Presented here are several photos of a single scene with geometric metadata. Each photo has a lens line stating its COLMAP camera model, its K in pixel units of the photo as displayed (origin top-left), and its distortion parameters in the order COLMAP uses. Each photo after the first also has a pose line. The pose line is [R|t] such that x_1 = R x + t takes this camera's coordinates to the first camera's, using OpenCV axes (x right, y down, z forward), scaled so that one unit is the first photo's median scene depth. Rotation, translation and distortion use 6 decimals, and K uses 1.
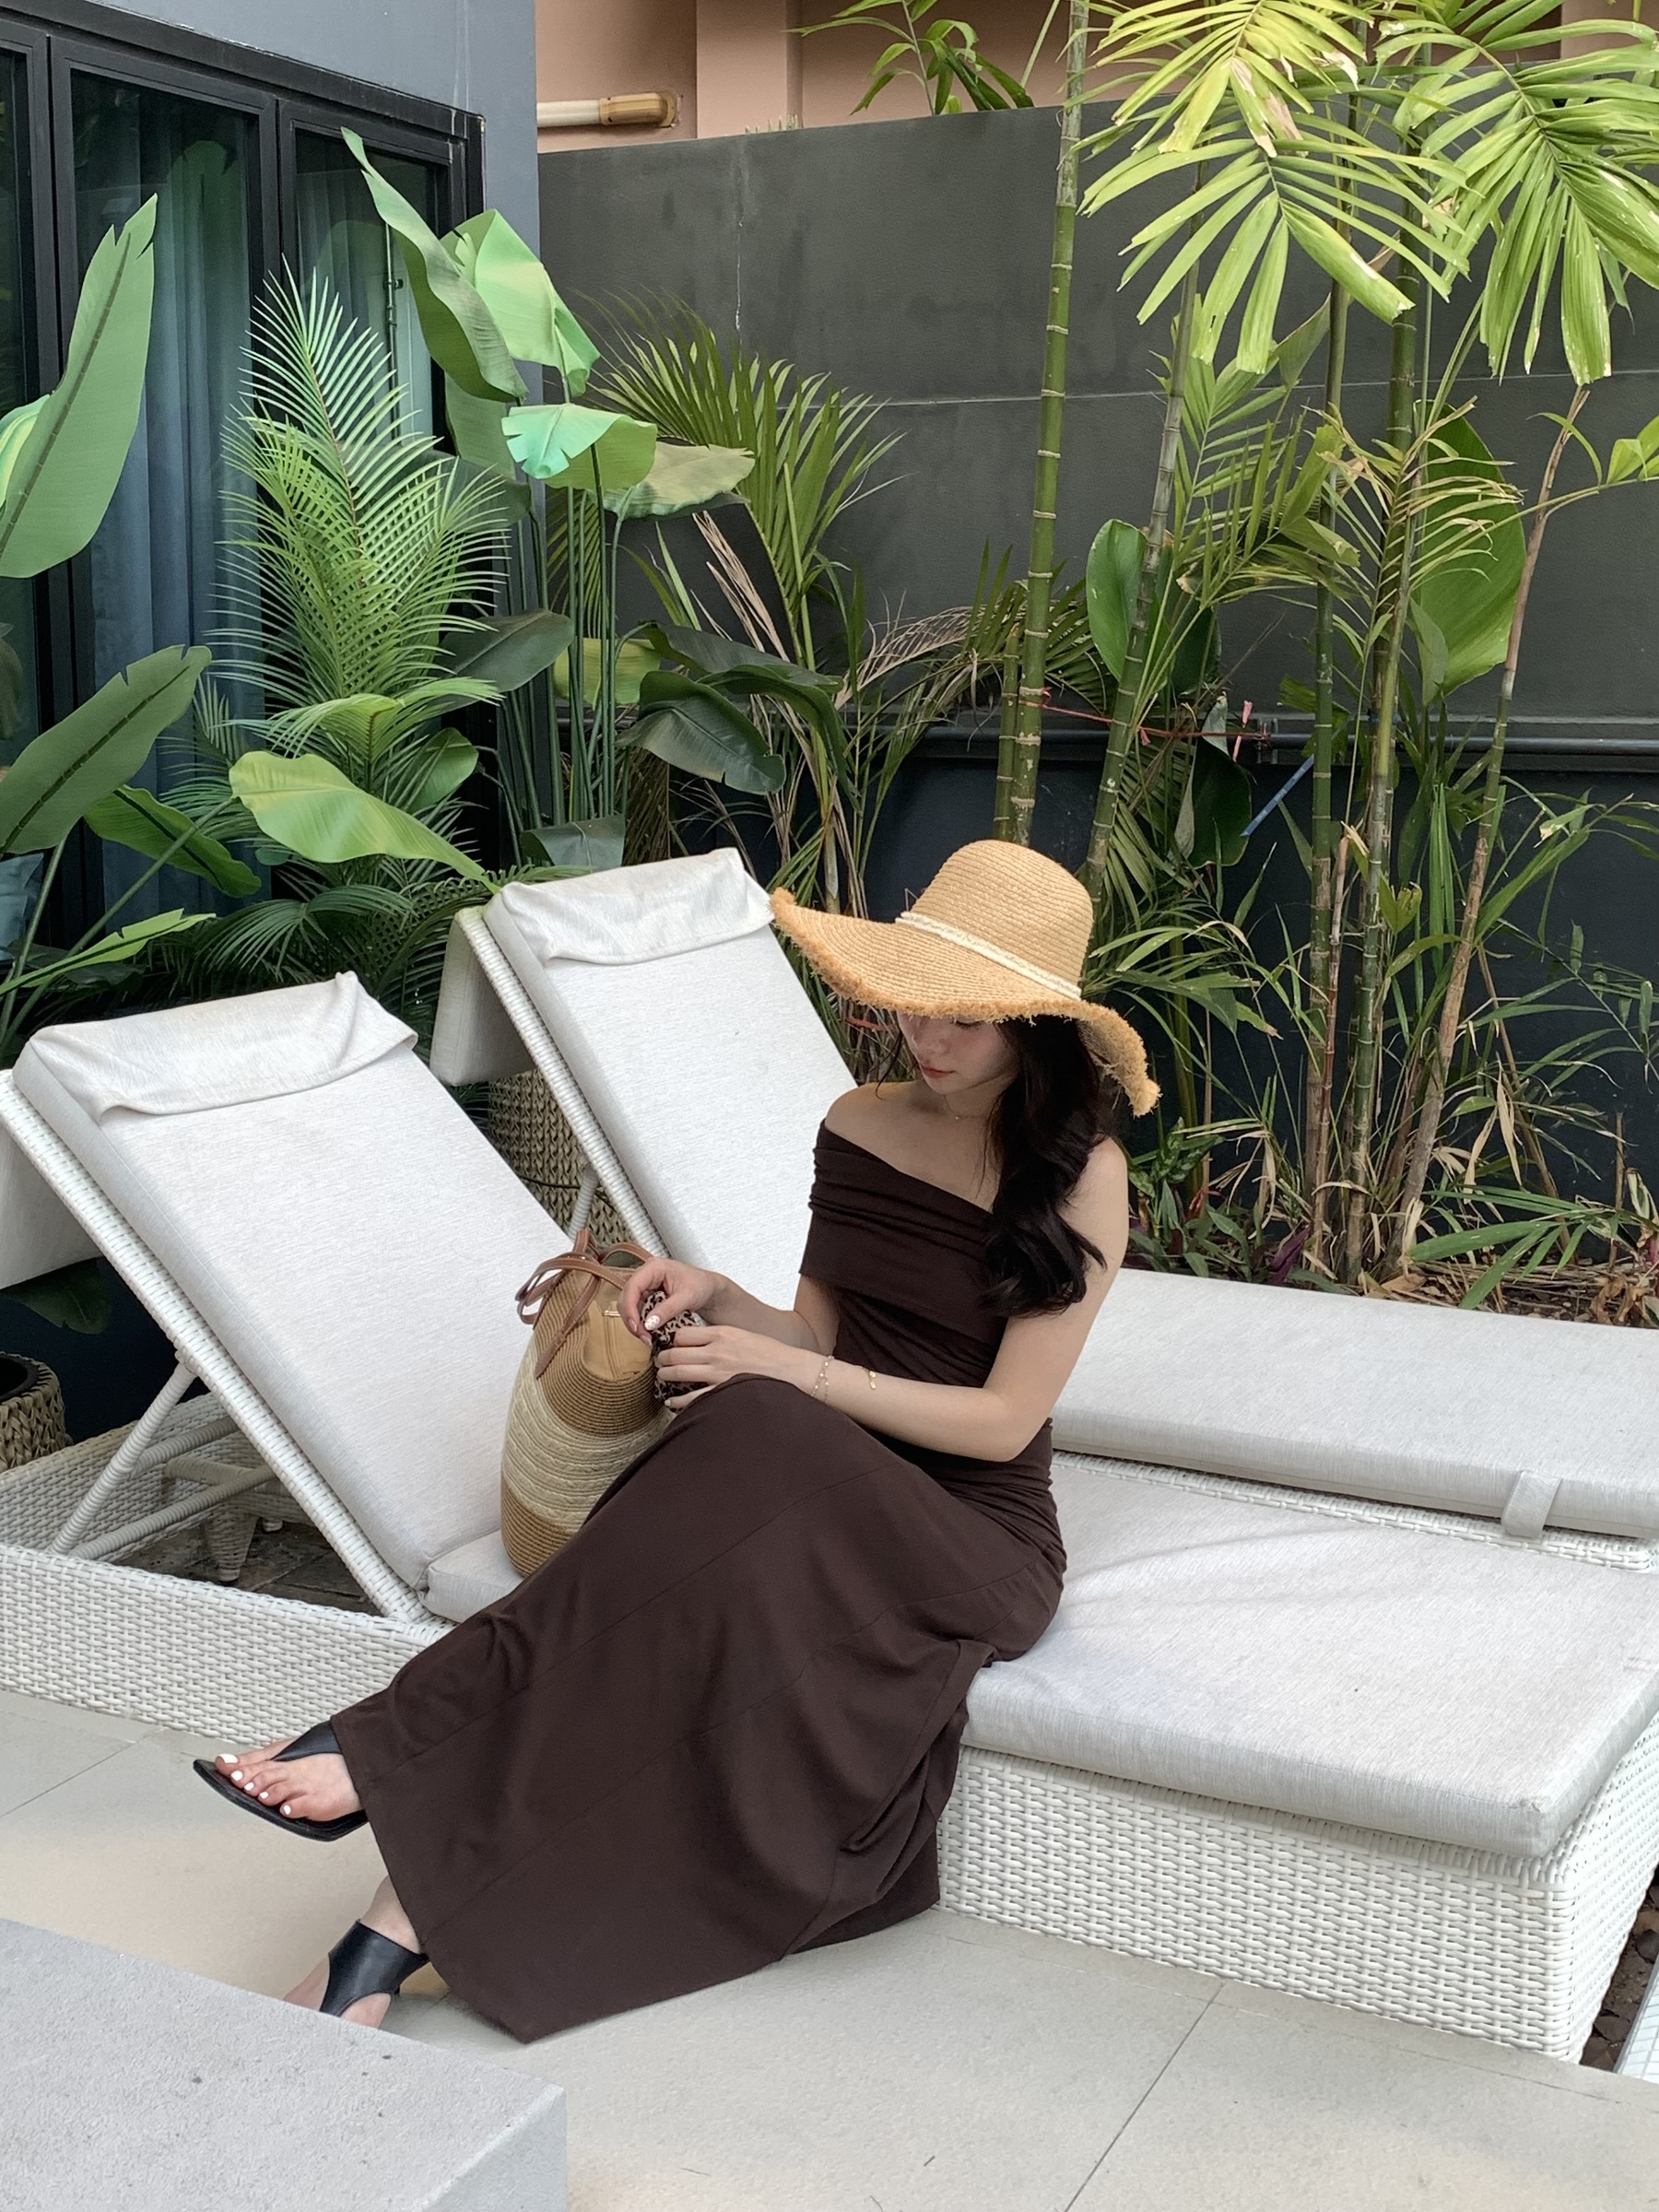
lens RADIAL K [[2616.2, 0, 881.0], [0, 2616.2, 988.1], [0, 0, 1]] dist [0.282650, -0.859856]
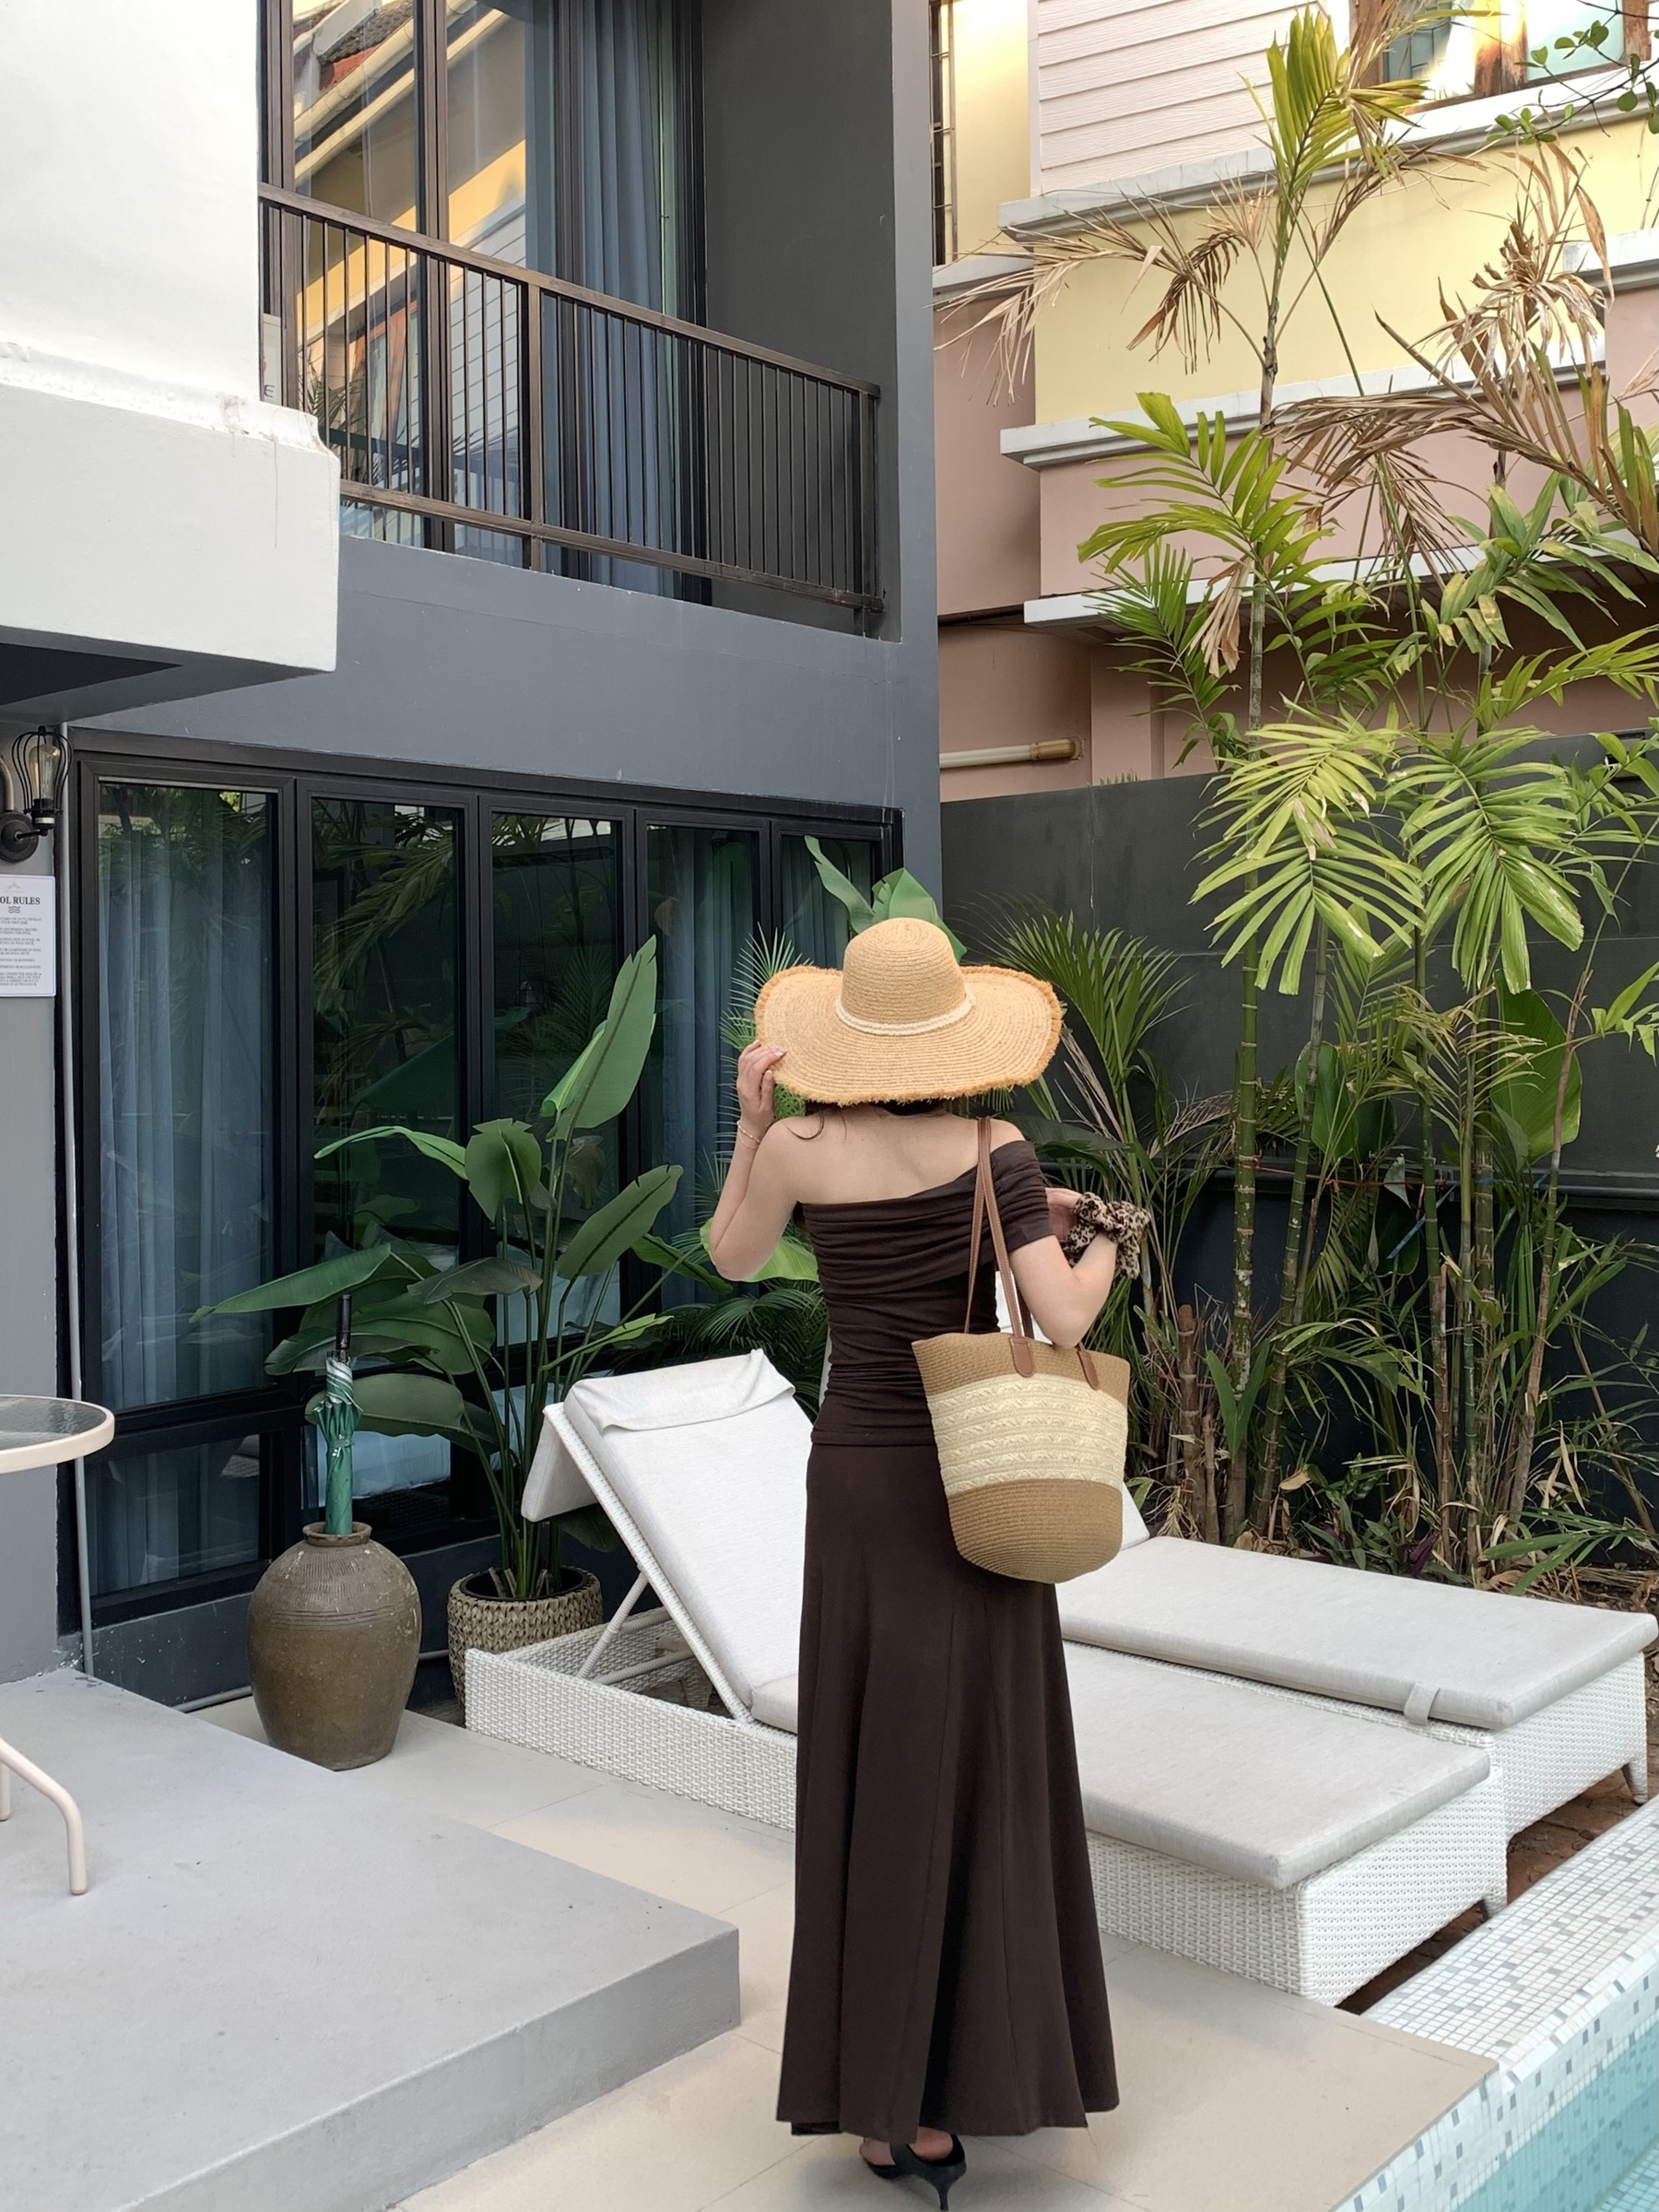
lens RADIAL K [[2223.1, 0, 828.0], [0, 2223.1, 929.6], [0, 0, 1]] dist [0.059538, -0.109615]
pose [[0.962678, -0.028848, -0.269107, 0.184990], [-0.017779, 0.985415, -0.169238, -0.022916], [0.270064, 0.167706, 0.948125, -0.316631]]
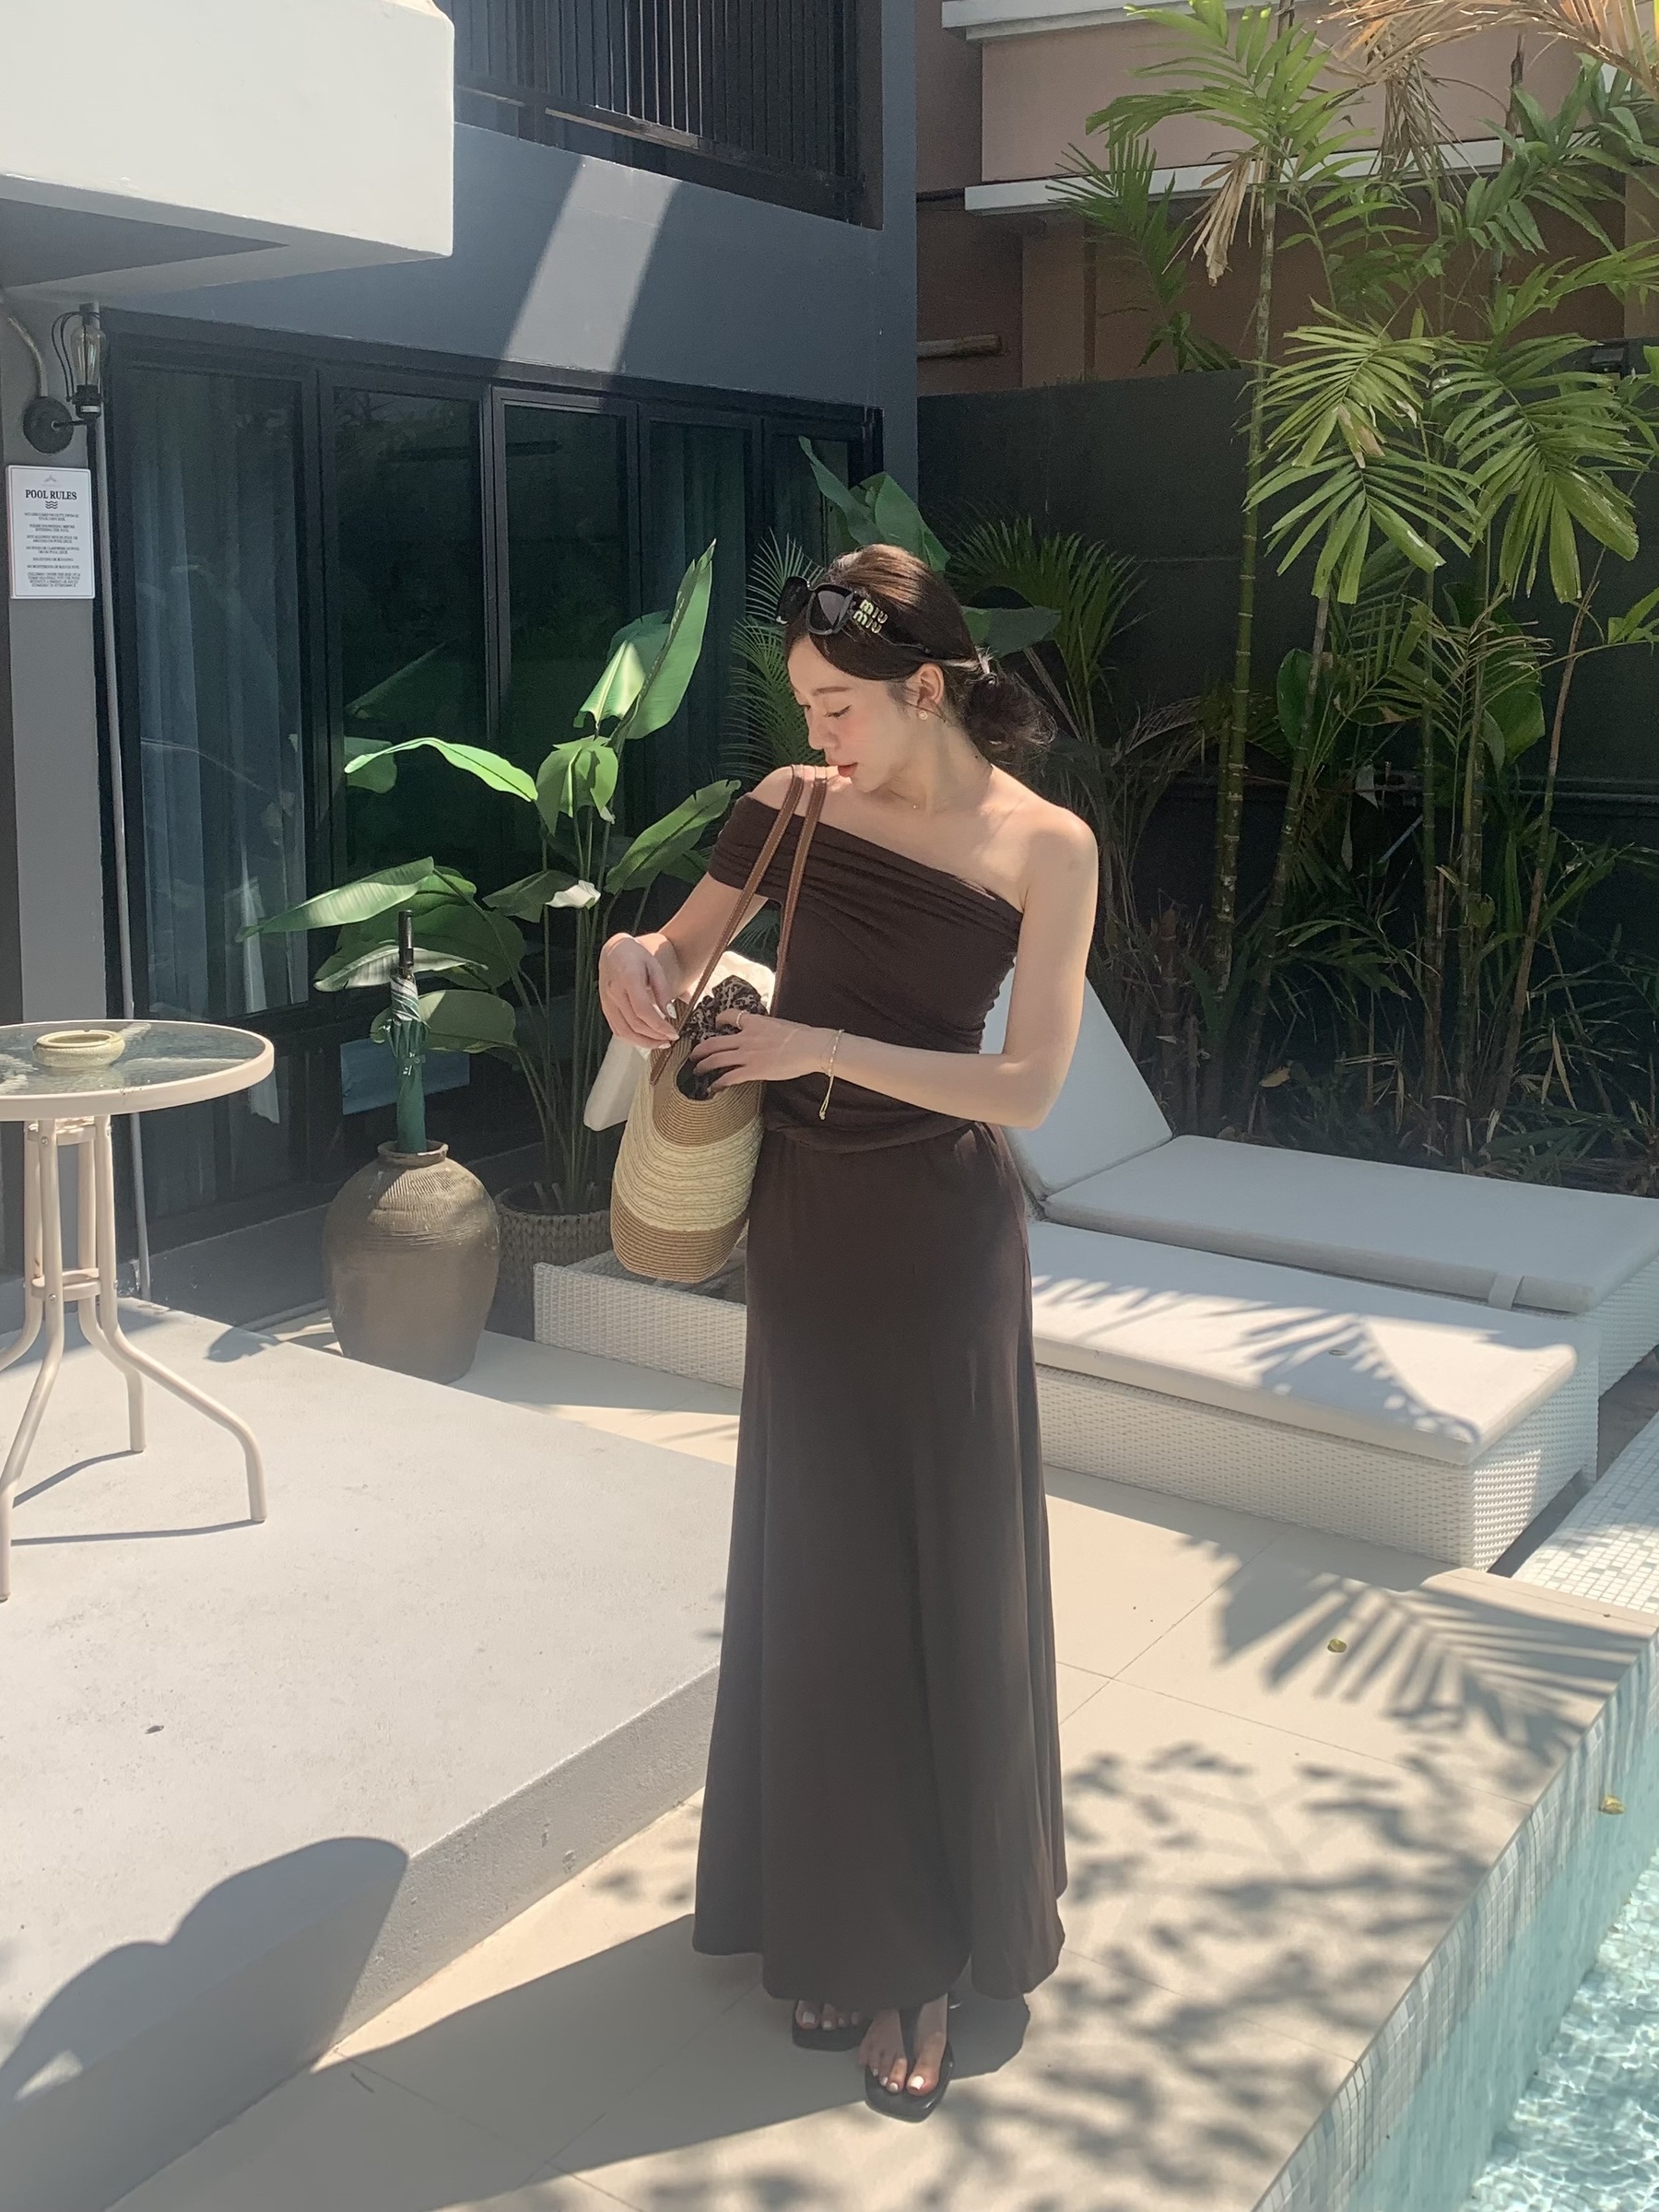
lens RADIAL K [[2276.7, 0, 832.0], [0, 2276.7, 765.7], [0, 0, 1]] dist [0.064222, -0.167261]
pose [[0.987728, -0.001934, -0.156173, 0.034581], [-0.008365, 0.997833, -0.065262, -0.026924], [0.155961, 0.065768, 0.985571, -0.348687]]
